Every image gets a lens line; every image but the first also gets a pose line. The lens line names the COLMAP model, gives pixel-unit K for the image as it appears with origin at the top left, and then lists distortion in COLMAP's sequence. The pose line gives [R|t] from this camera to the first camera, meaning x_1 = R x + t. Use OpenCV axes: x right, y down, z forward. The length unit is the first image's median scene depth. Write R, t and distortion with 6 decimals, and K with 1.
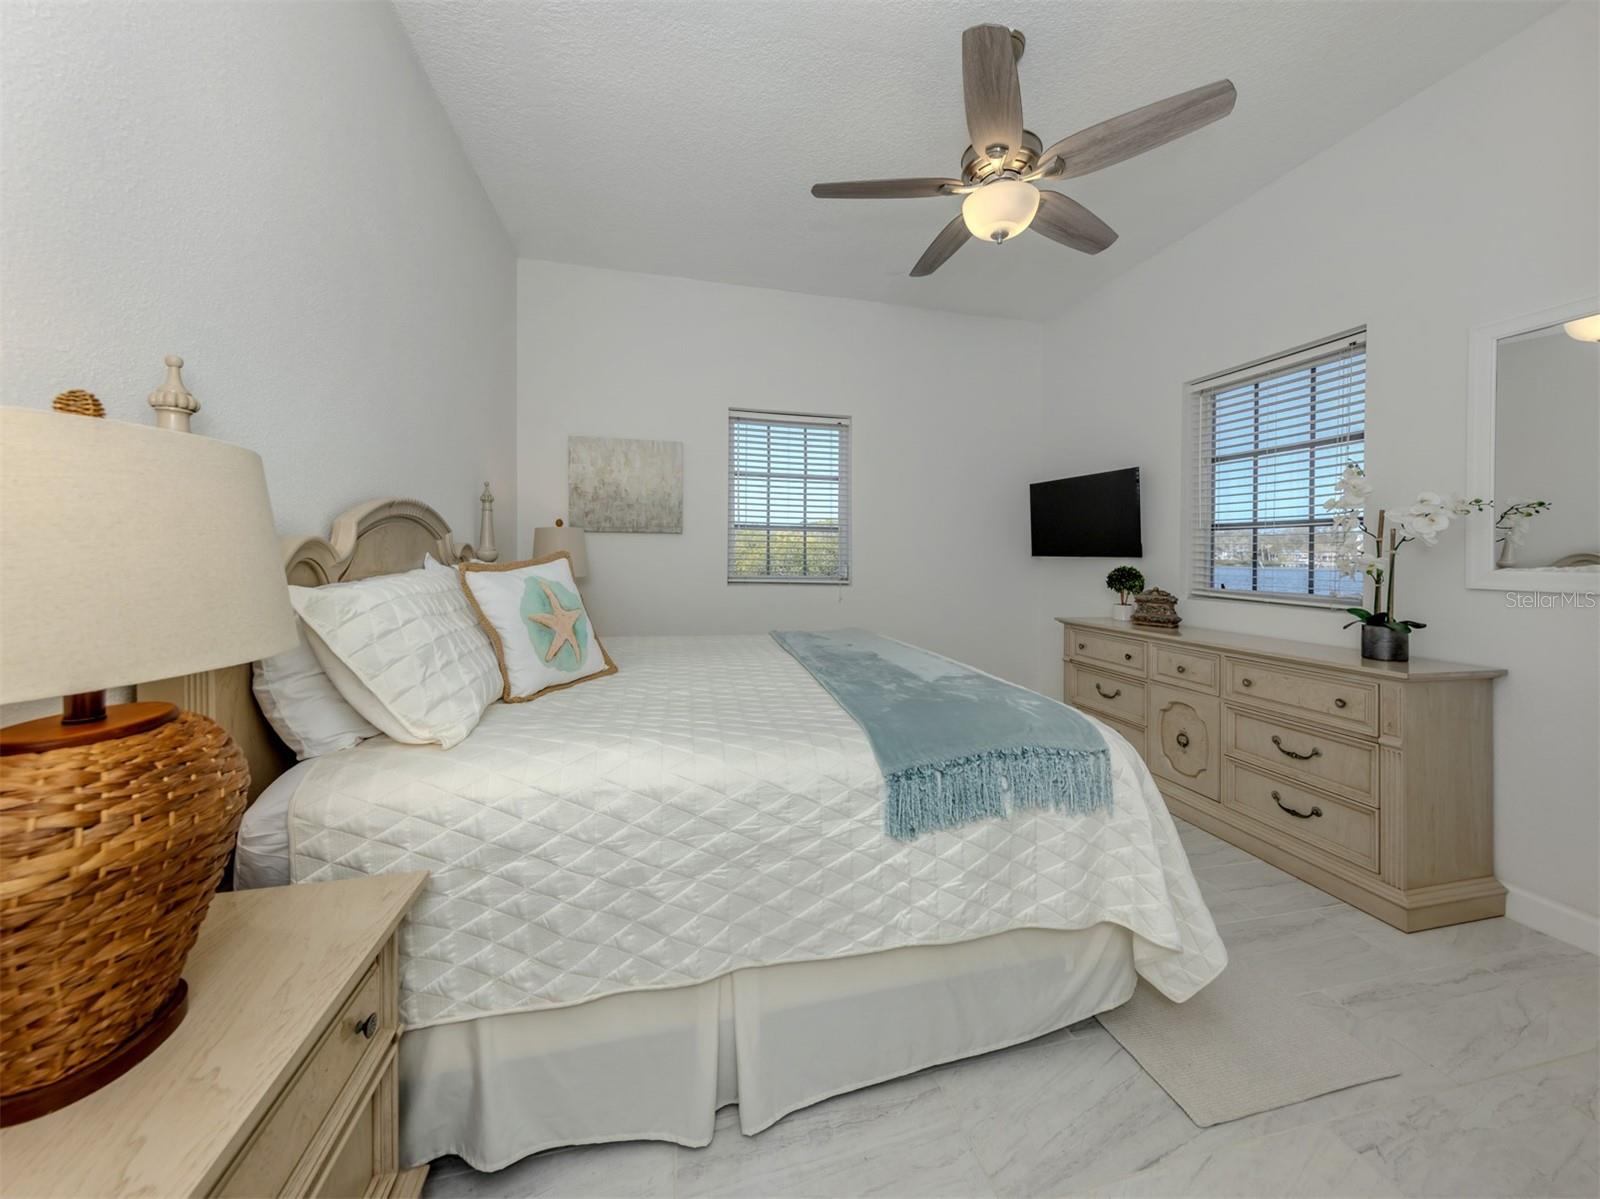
lens RADIAL K [[568.7, 0, 783.0], [0, 568.7, 572.4], [0, 0, 1]] dist [0.000233, -0.000022]
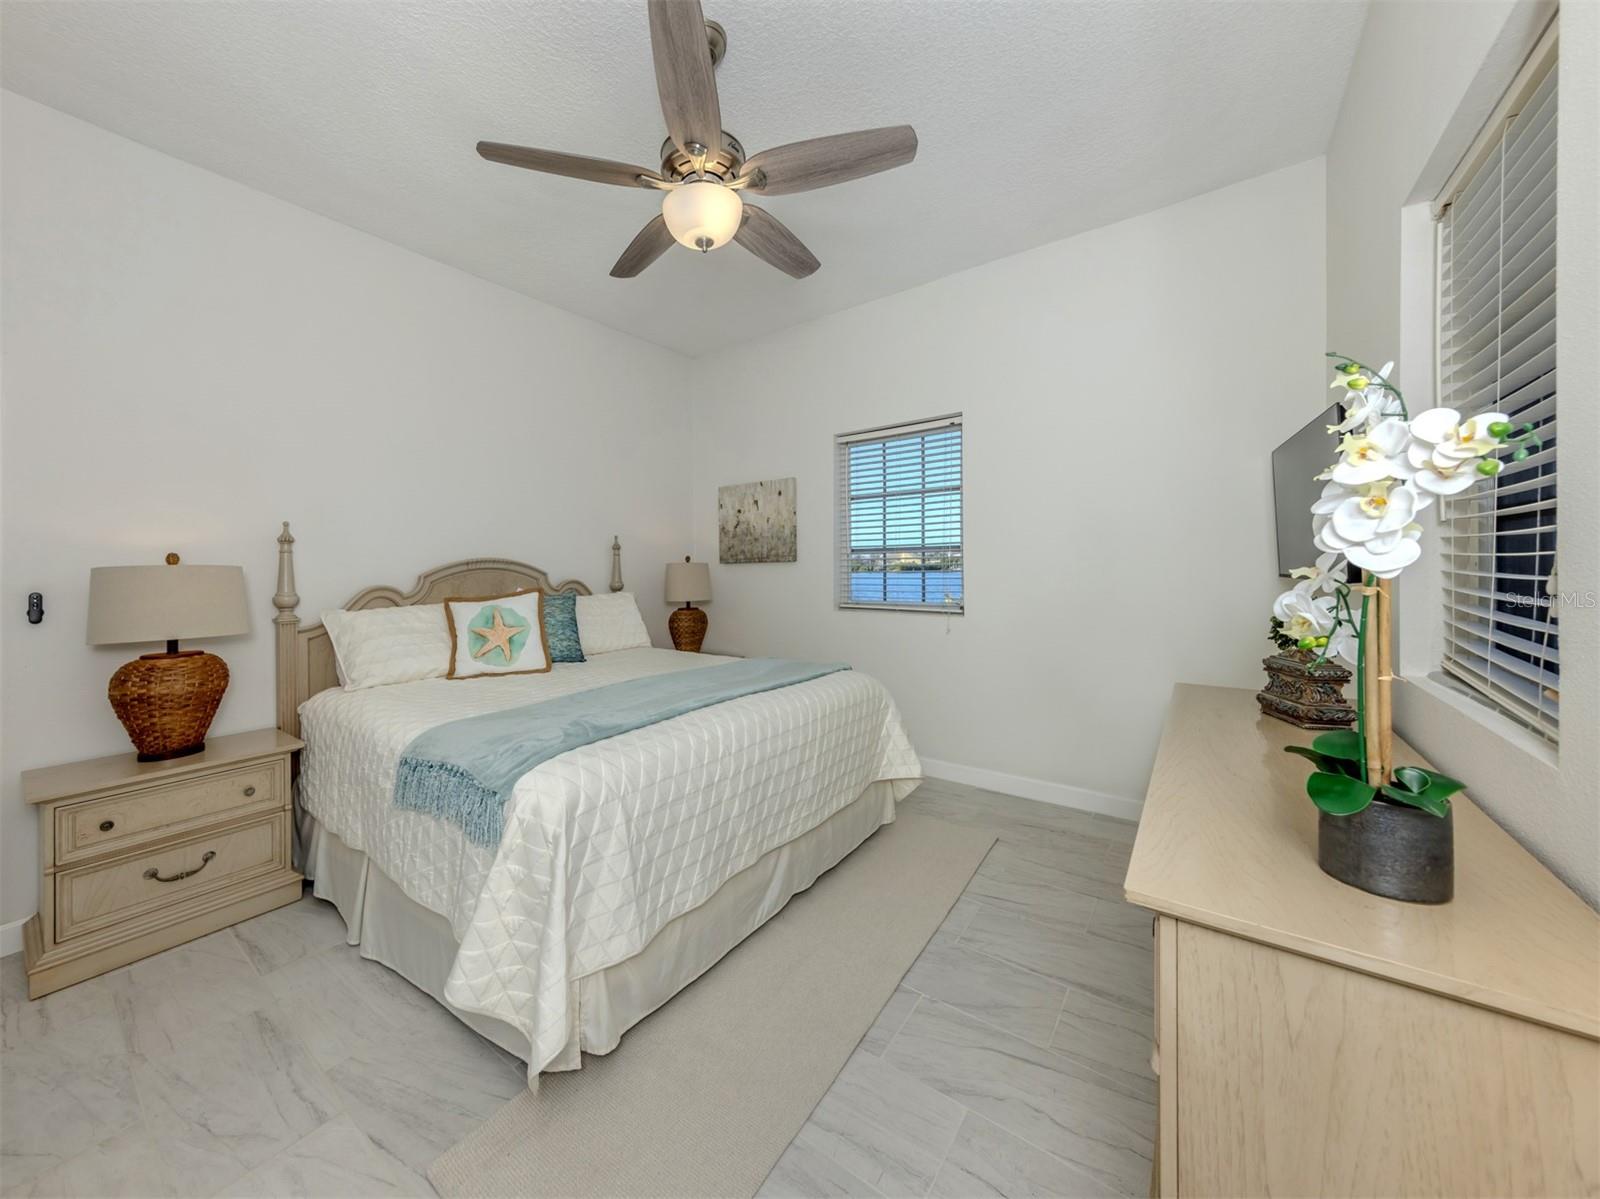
lens RADIAL K [[568.7, 0, 783.0], [0, 568.7, 572.4], [0, 0, 1]] dist [0.000233, -0.000022]
pose [[0.634893, -0.017030, -0.772412, 0.658862], [-0.001800, 0.999722, -0.023521, -0.022656], [0.772598, 0.016323, 0.634686, 0.305550]]
